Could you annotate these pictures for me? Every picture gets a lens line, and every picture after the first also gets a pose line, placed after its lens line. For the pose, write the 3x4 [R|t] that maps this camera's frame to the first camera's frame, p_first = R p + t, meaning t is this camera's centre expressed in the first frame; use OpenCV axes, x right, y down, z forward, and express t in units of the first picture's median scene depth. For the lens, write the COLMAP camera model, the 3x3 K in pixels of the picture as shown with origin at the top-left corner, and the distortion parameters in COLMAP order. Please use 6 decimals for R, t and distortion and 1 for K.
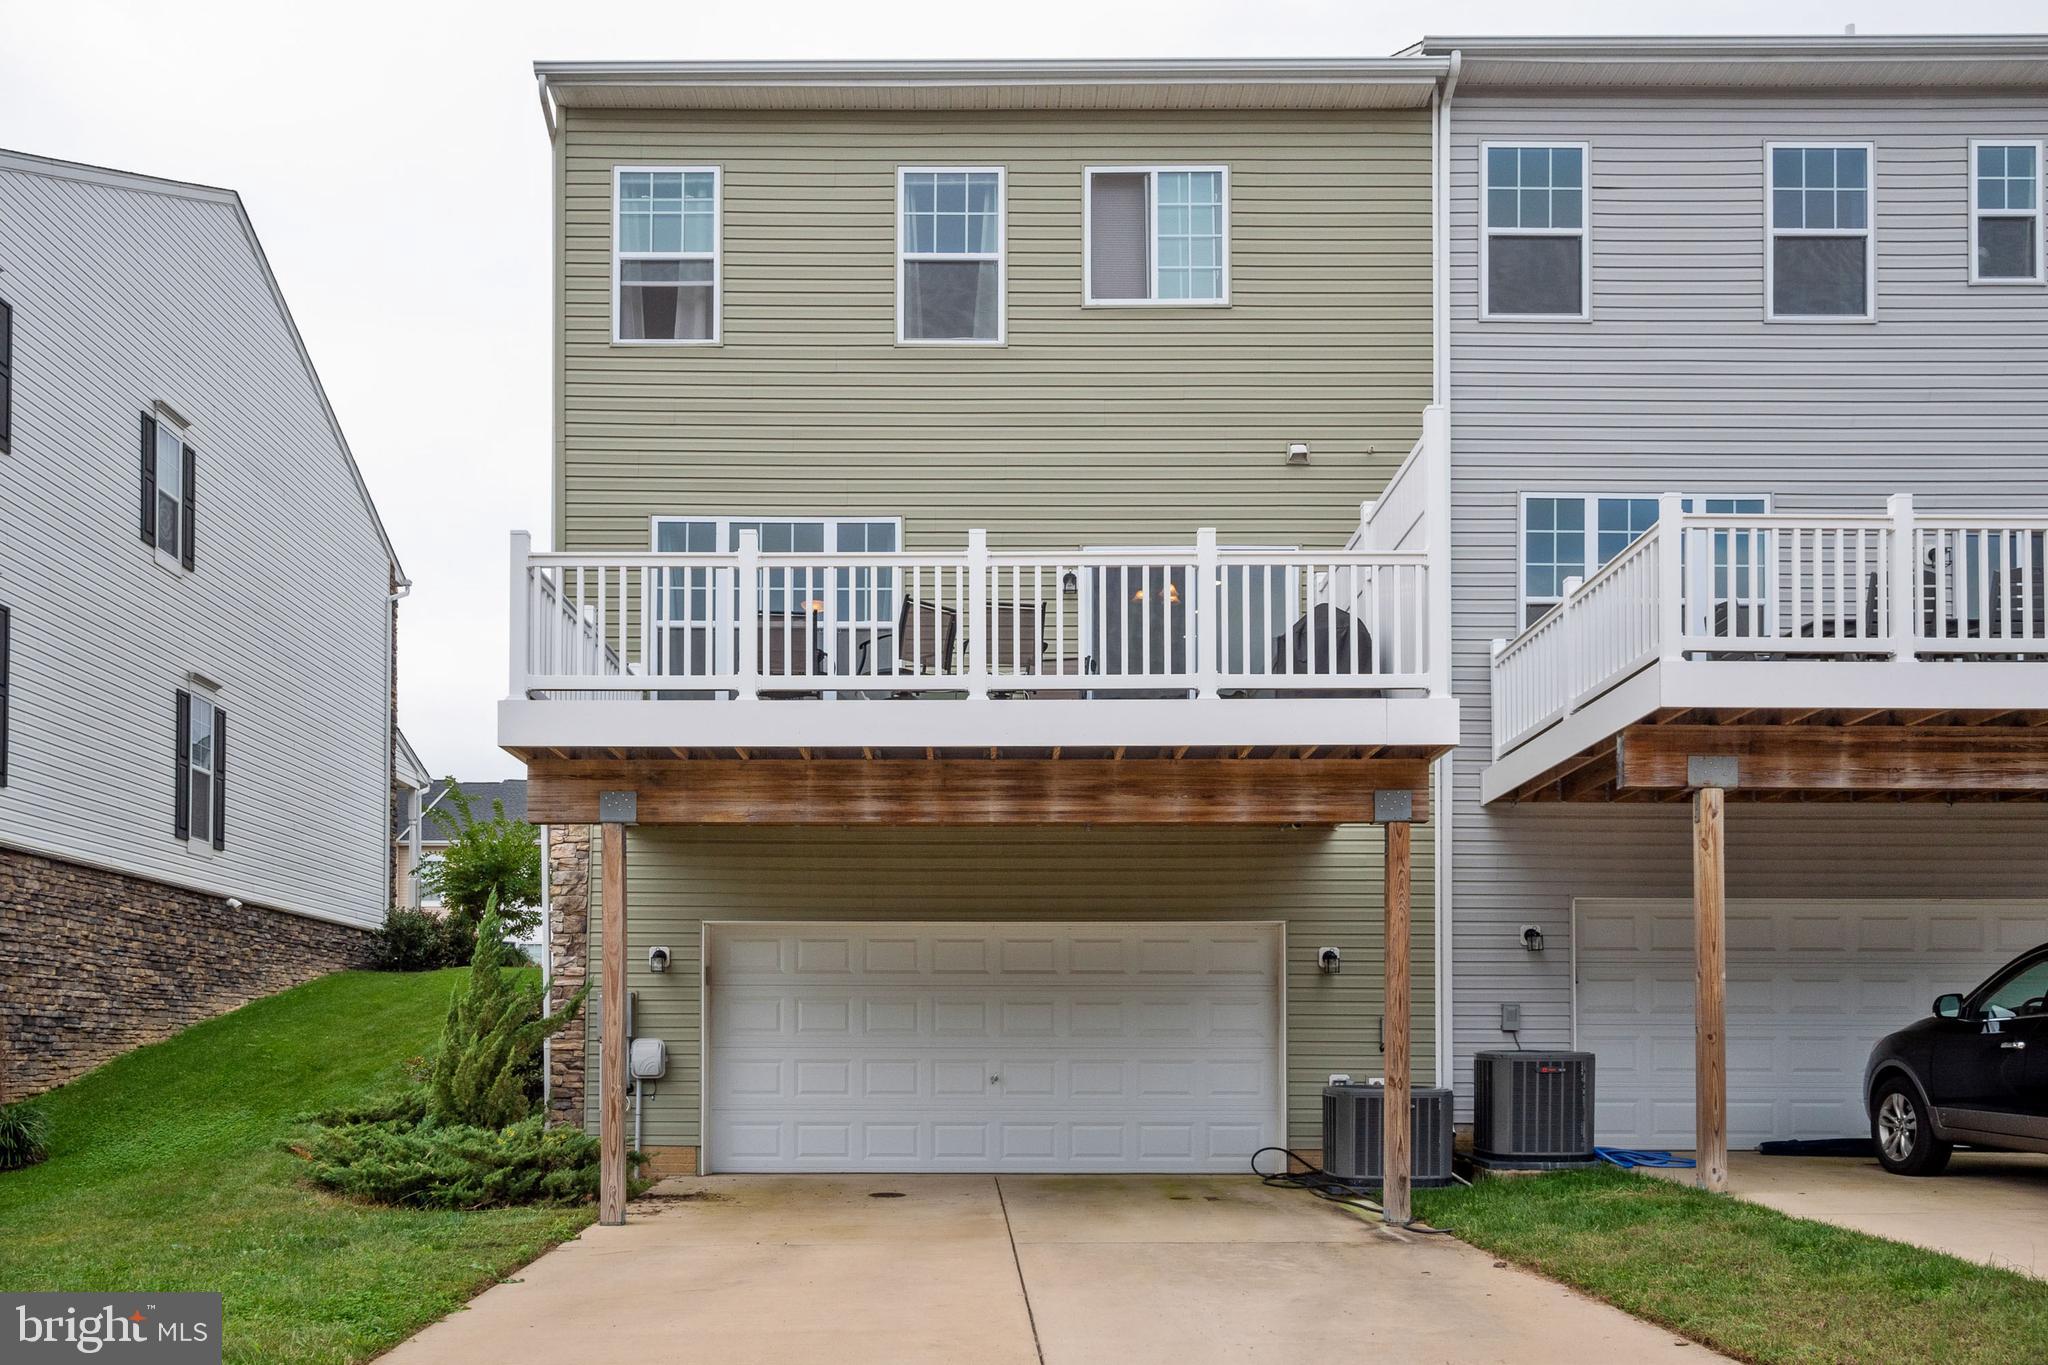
lens RADIAL K [[1643.7, 0, 941.4], [0, 1643.7, 740.6], [0, 0, 1]] dist [-0.012786, 0.013995]
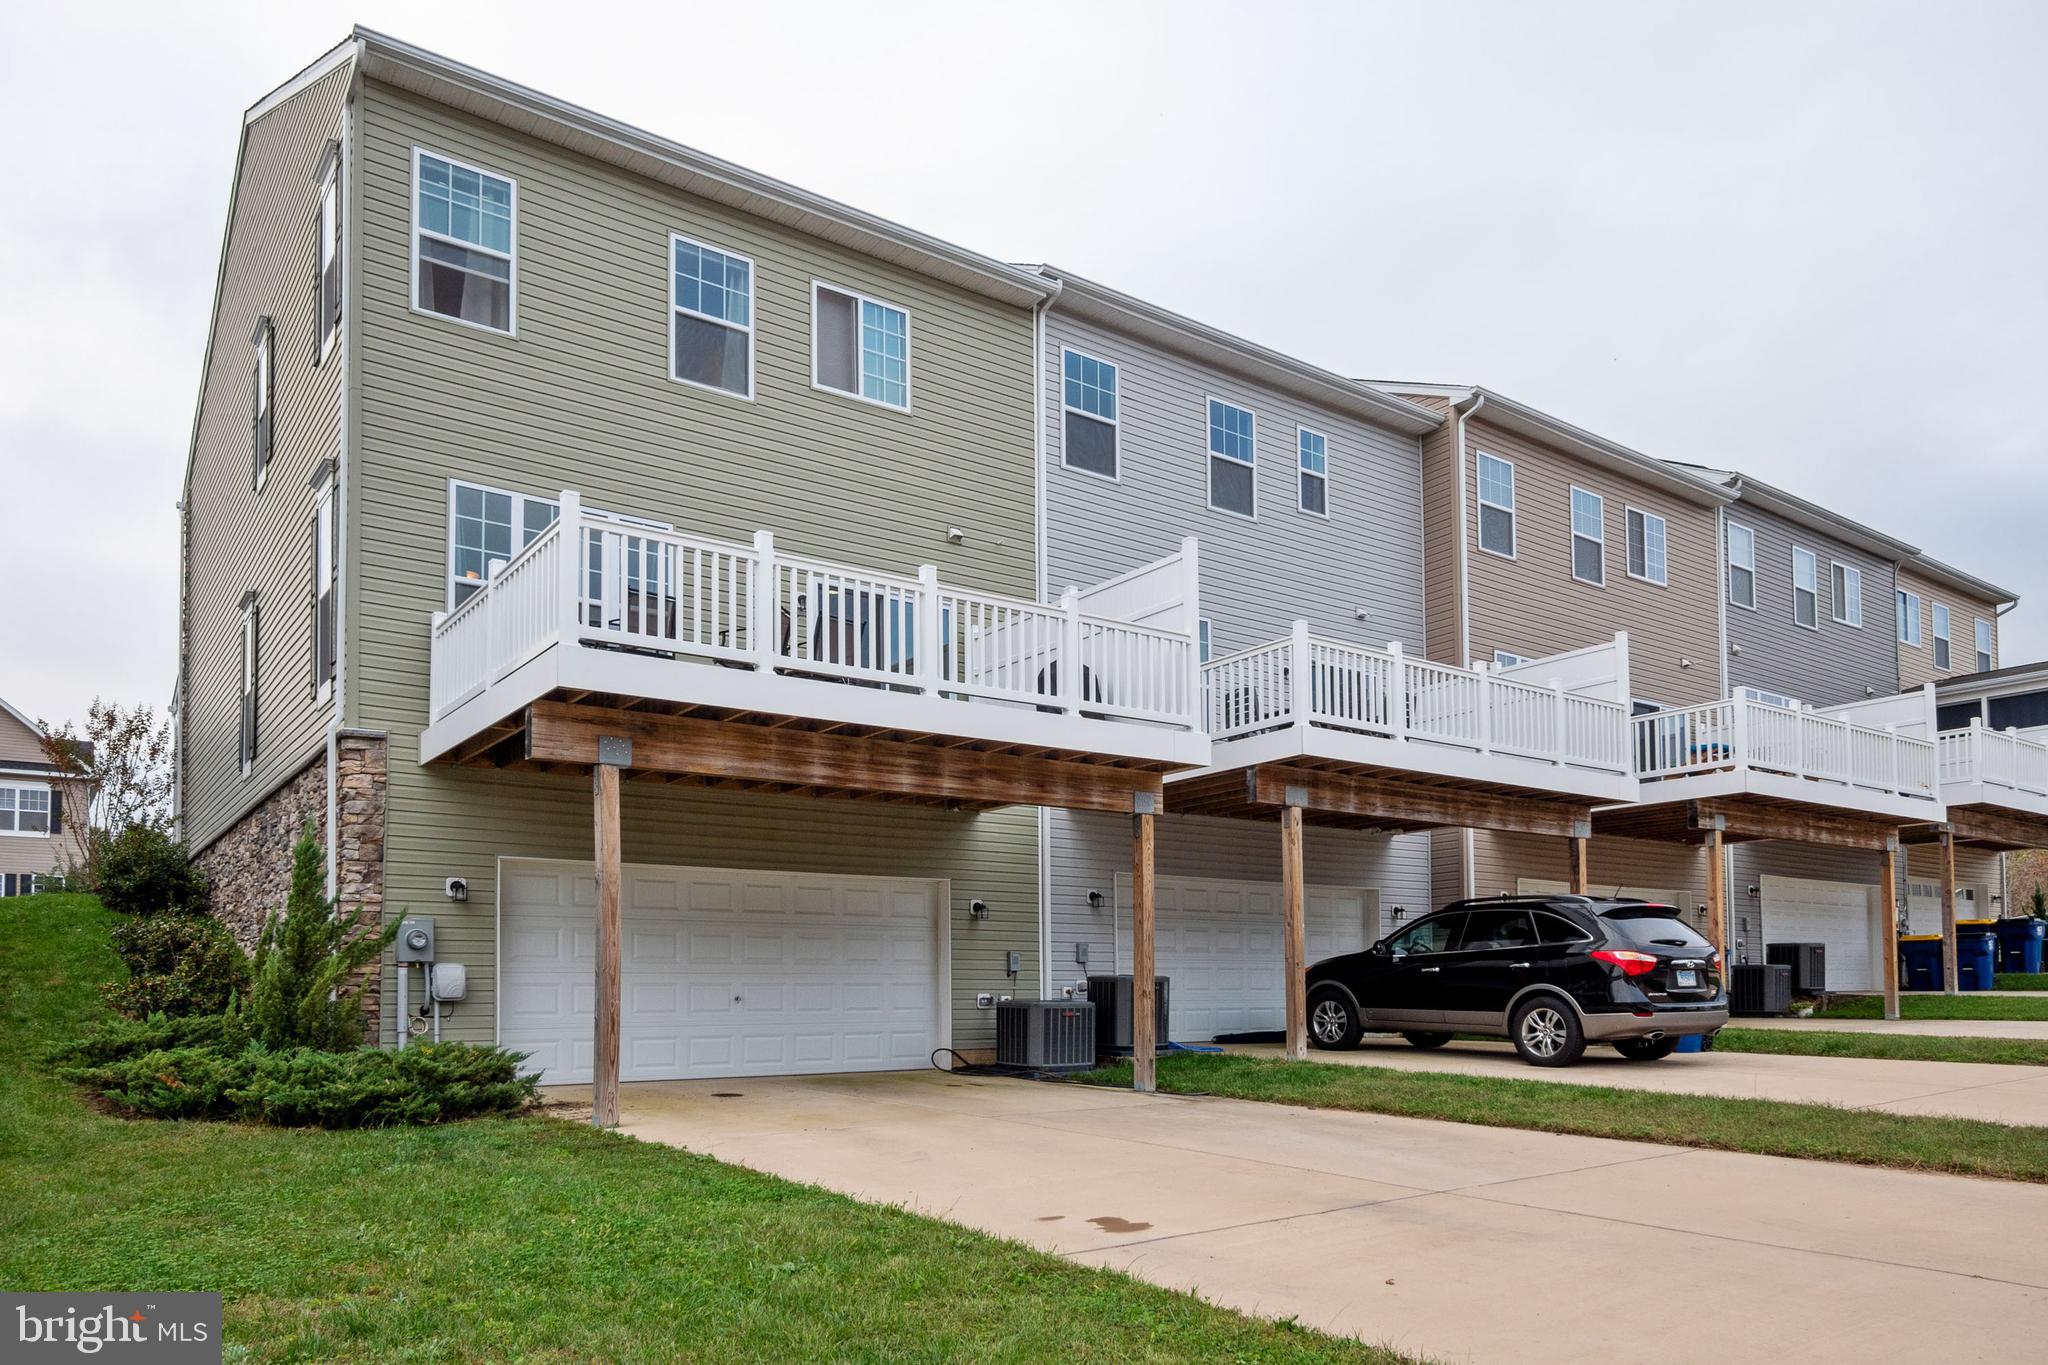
lens RADIAL K [[1321.8, 0, 1007.5], [0, 1321.8, 683.2], [0, 0, 1]] dist [-0.008003, 0.003339]
pose [[0.812363, 0.127124, 0.569127, -0.381486], [-0.102935, 0.991885, -0.074625, 0.026035], [-0.573995, 0.002039, 0.818856, 0.083520]]
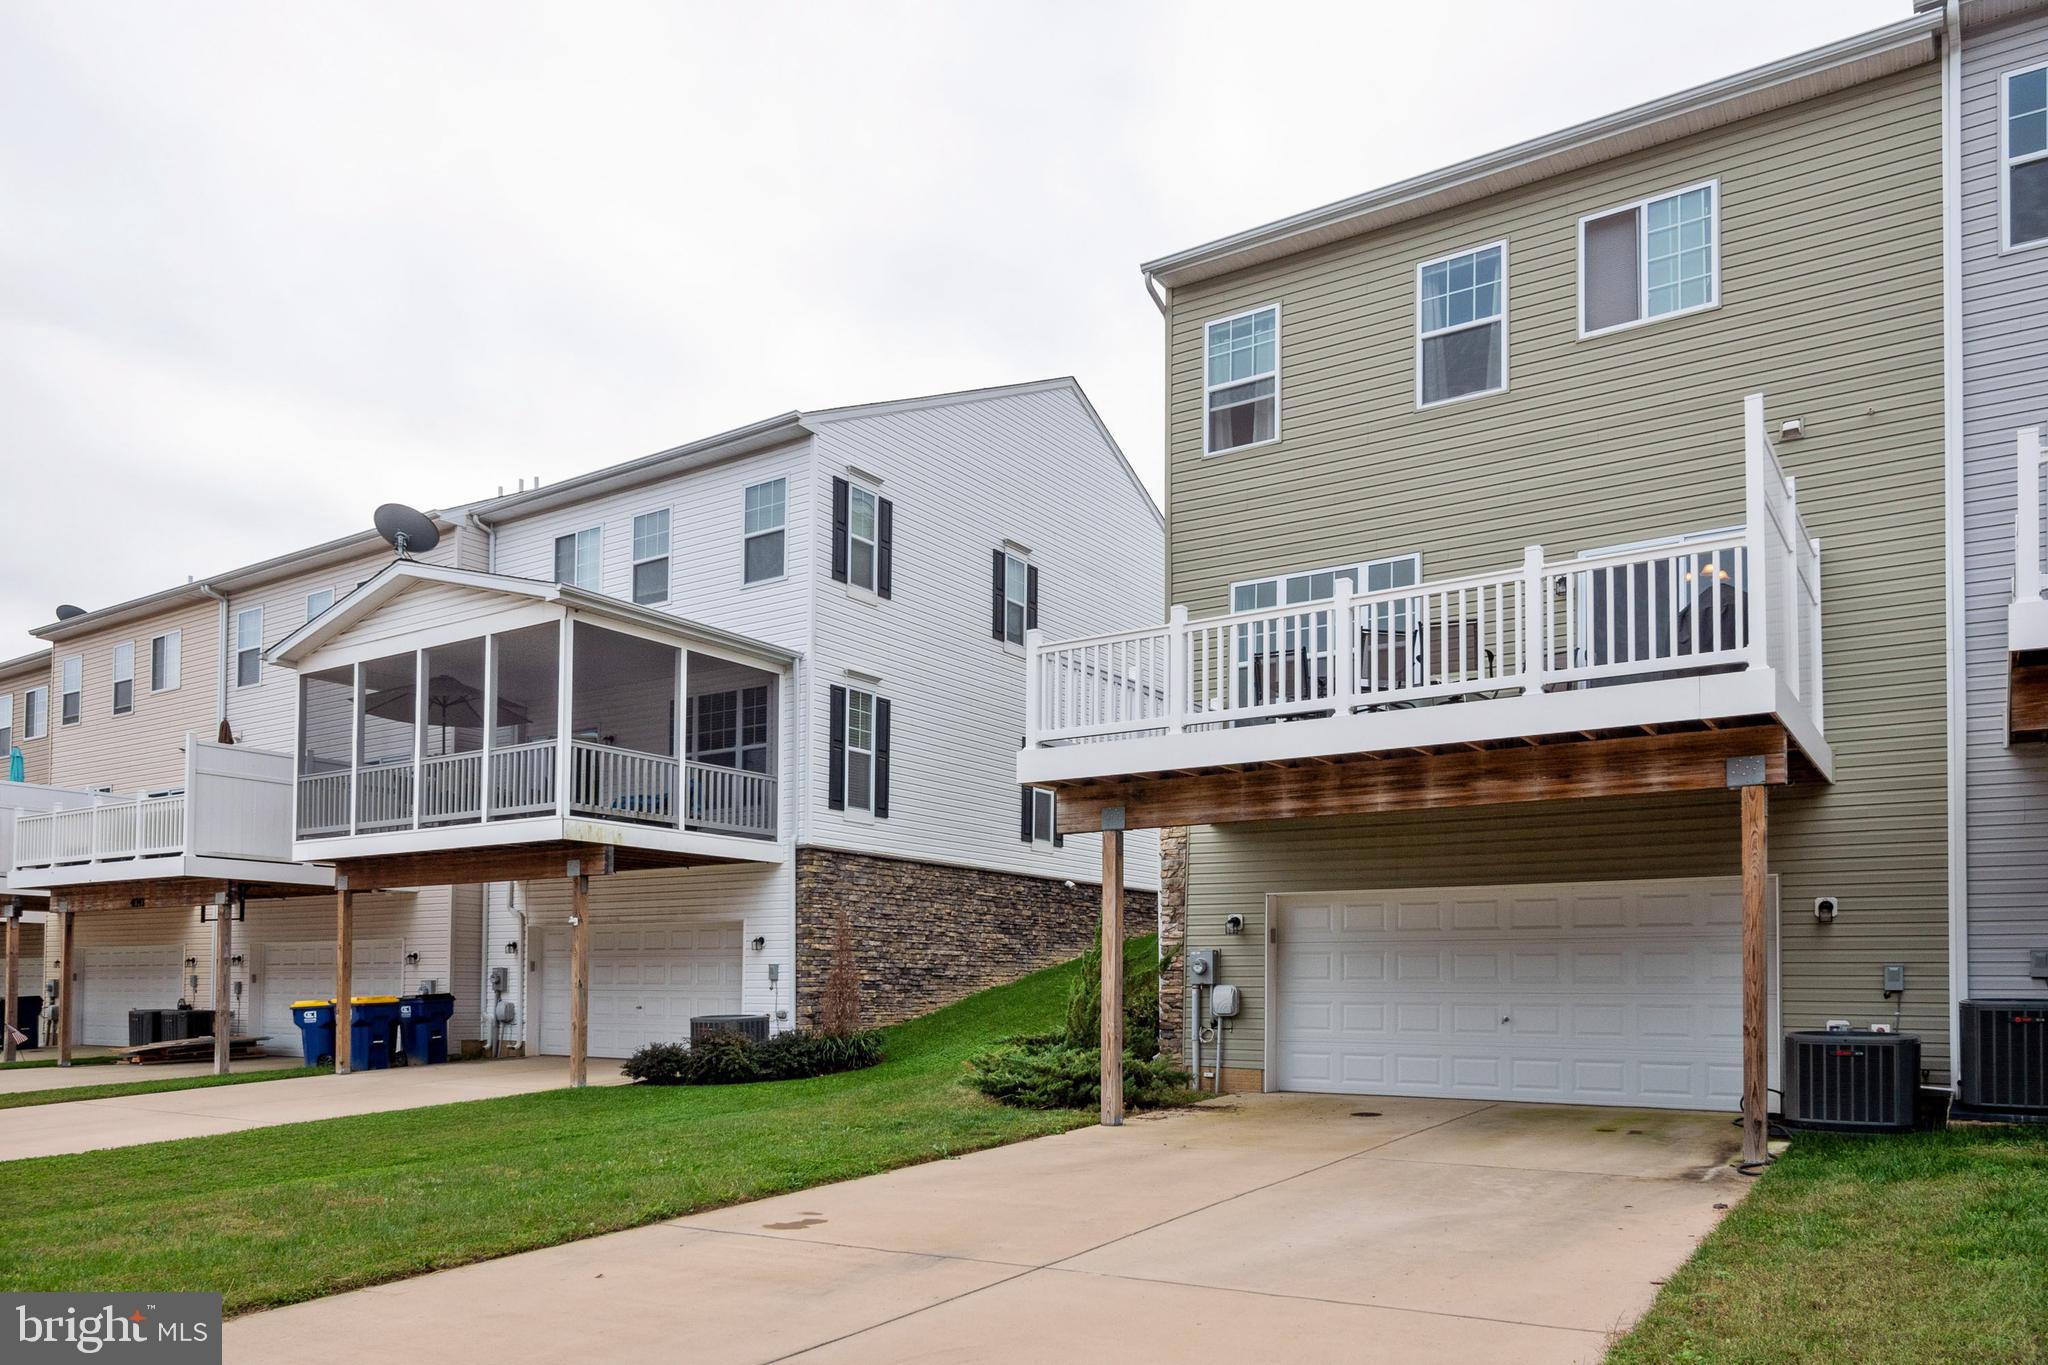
lens RADIAL K [[1321.8, 0, 1022.7], [0, 1321.8, 687.7], [0, 0, 1]] dist [-0.008003, 0.003339]
pose [[0.846312, -0.115344, -0.520049, 0.247864], [0.097746, 0.993325, -0.061245, -0.005987], [0.523642, 0.001000, 0.851938, 0.012361]]
